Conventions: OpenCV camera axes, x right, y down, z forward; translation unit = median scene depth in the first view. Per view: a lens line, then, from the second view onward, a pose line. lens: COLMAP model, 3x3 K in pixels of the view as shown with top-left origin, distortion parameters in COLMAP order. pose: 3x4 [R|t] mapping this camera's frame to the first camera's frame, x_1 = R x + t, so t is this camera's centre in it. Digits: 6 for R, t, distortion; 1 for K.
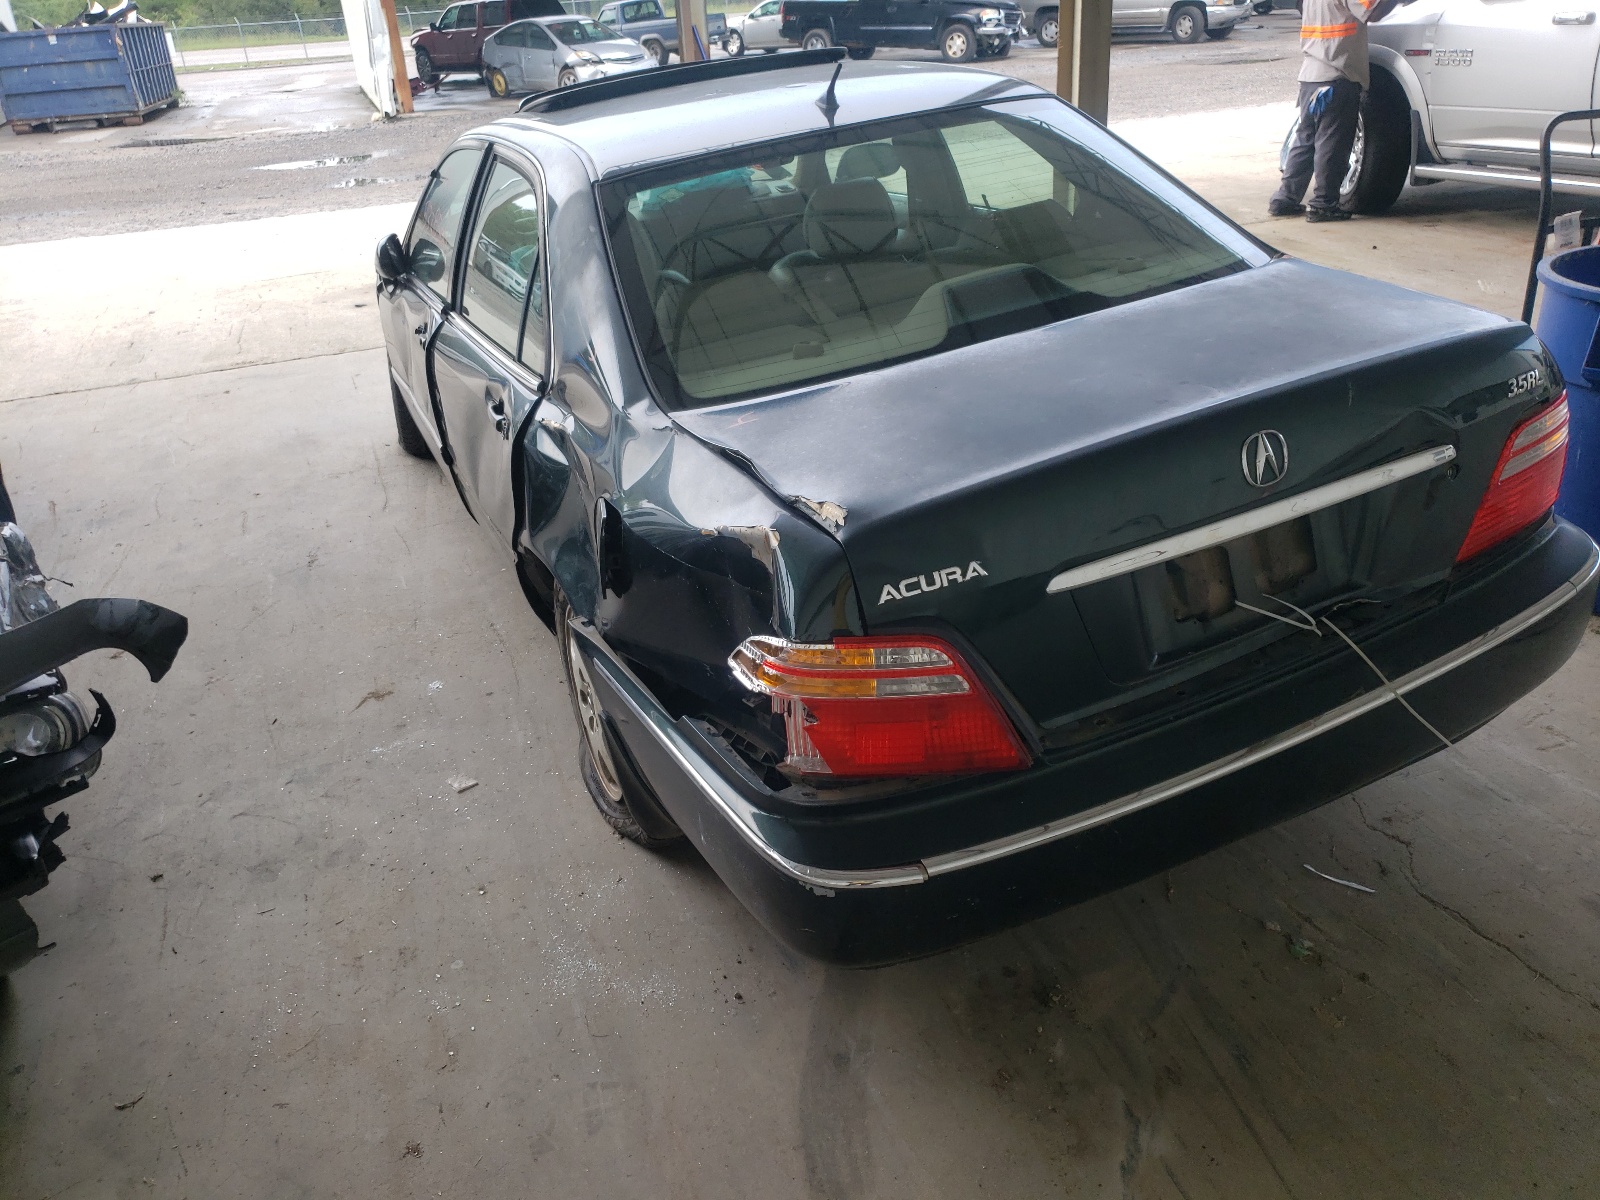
lens RADIAL K [[1249.4, 0, 809.0], [0, 1249.4, 607.8], [0, 0, 1]] dist [0.056622, -0.070389]
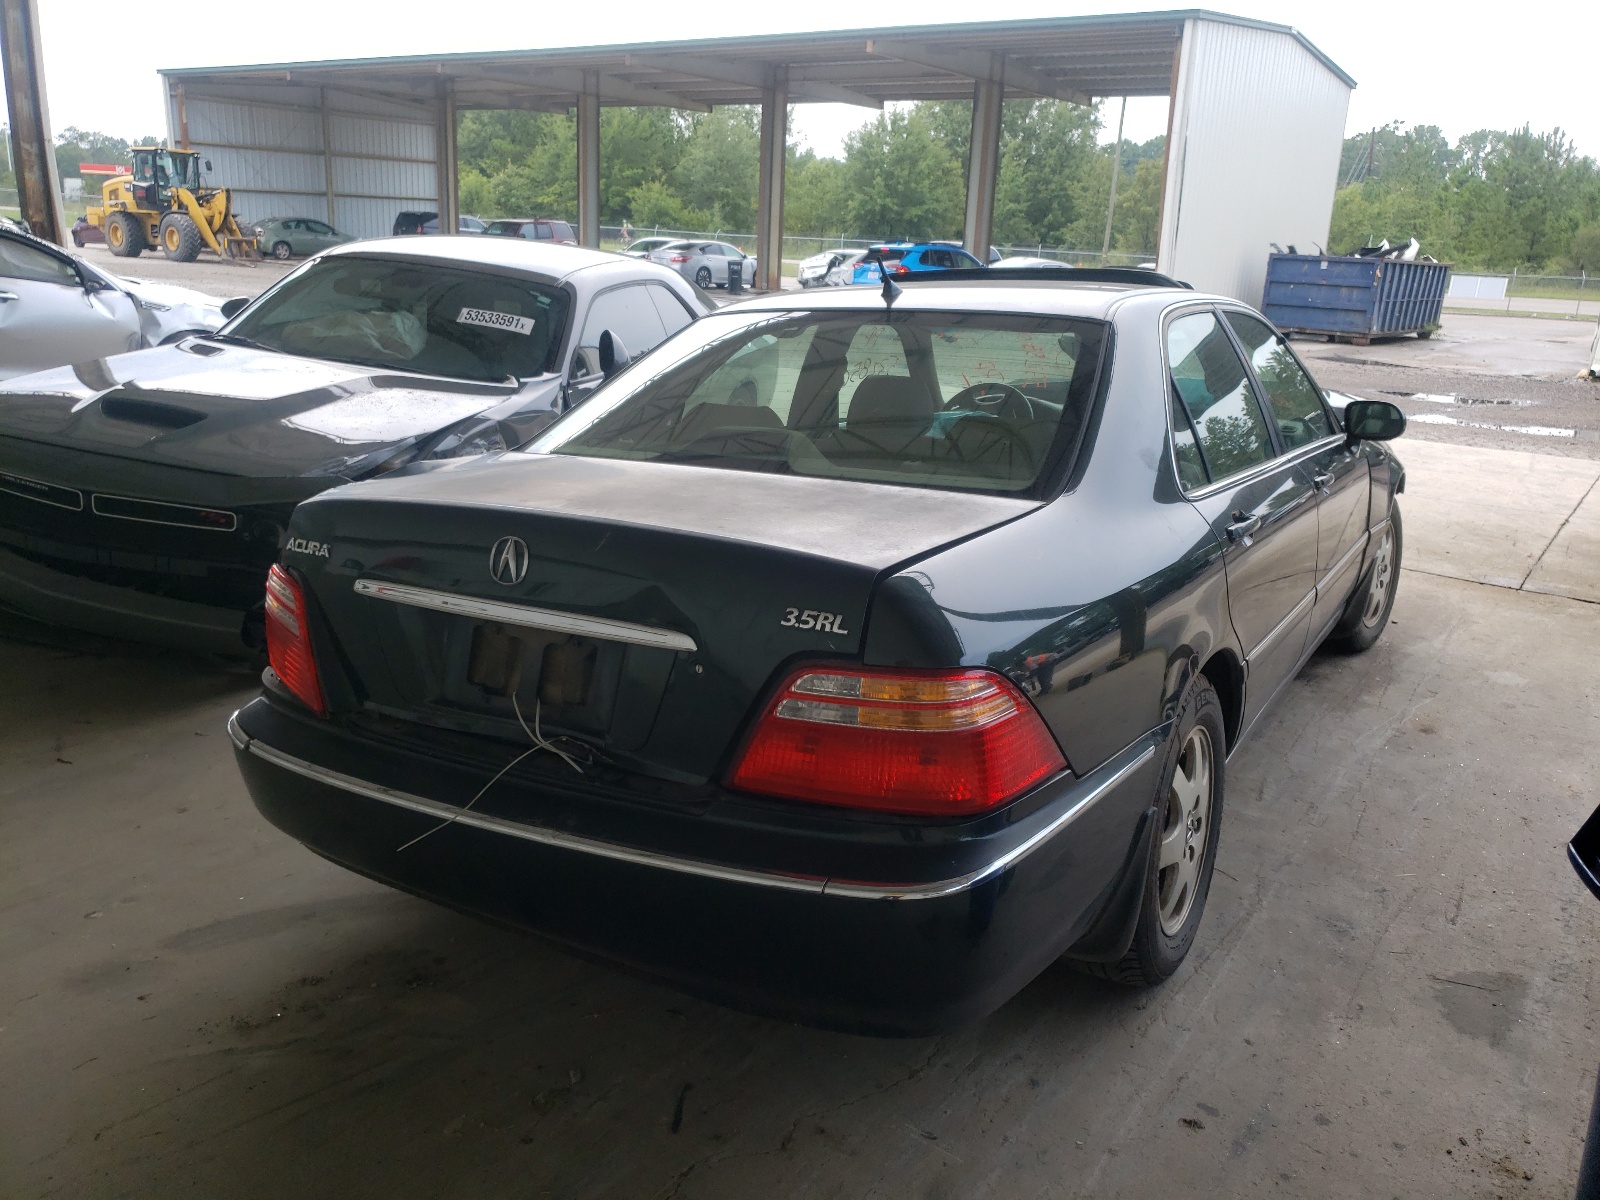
lens RADIAL K [[1249.4, 0, 809.0], [0, 1249.4, 607.8], [0, 0, 1]] dist [0.056622, -0.070389]
pose [[0.539677, 0.310198, -0.782640, 0.973375], [-0.439377, 0.896770, 0.052456, -0.179251], [0.718120, 0.315565, 0.620260, 0.357365]]
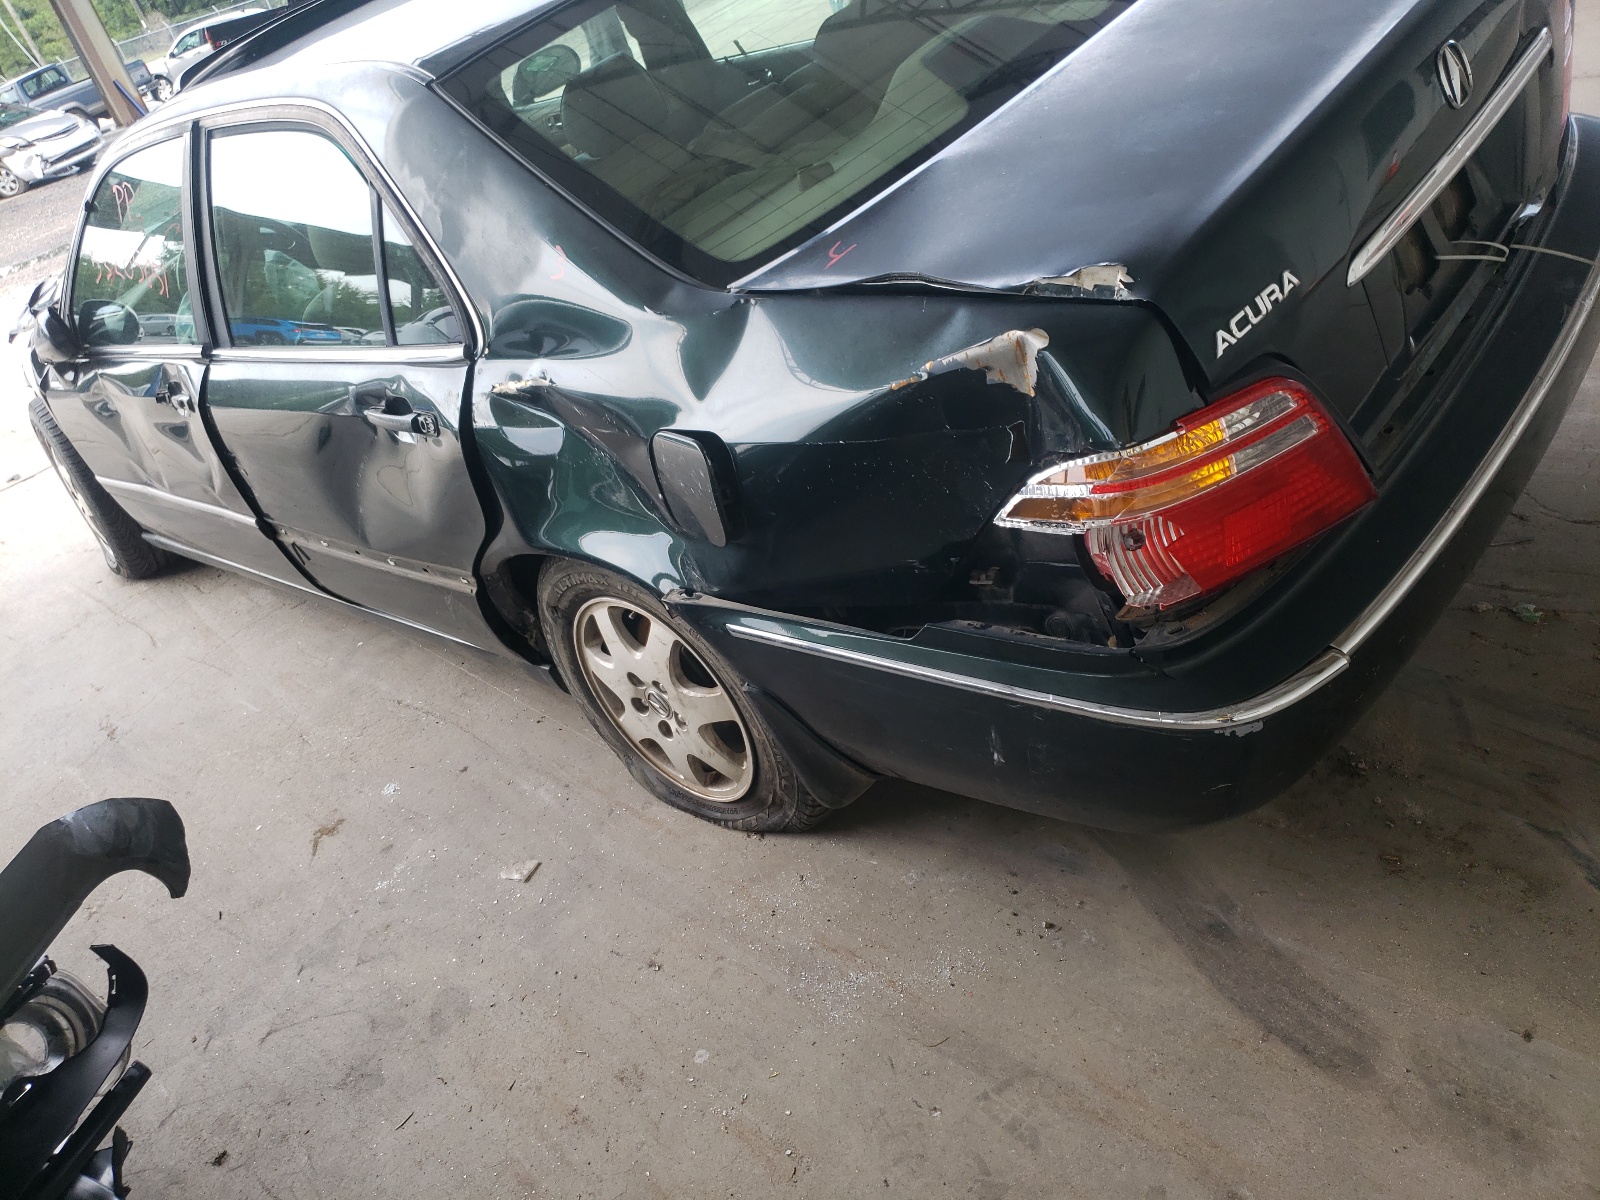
lens RADIAL K [[1235.8, 0, 817.2], [0, 1235.8, 603.1], [0, 0, 1]] dist [0.053097, -0.024267]
pose [[0.888326, -0.386672, 0.247713, -0.266983], [0.378808, 0.921951, 0.080686, -0.012173], [-0.259578, 0.022160, 0.965468, 0.197597]]
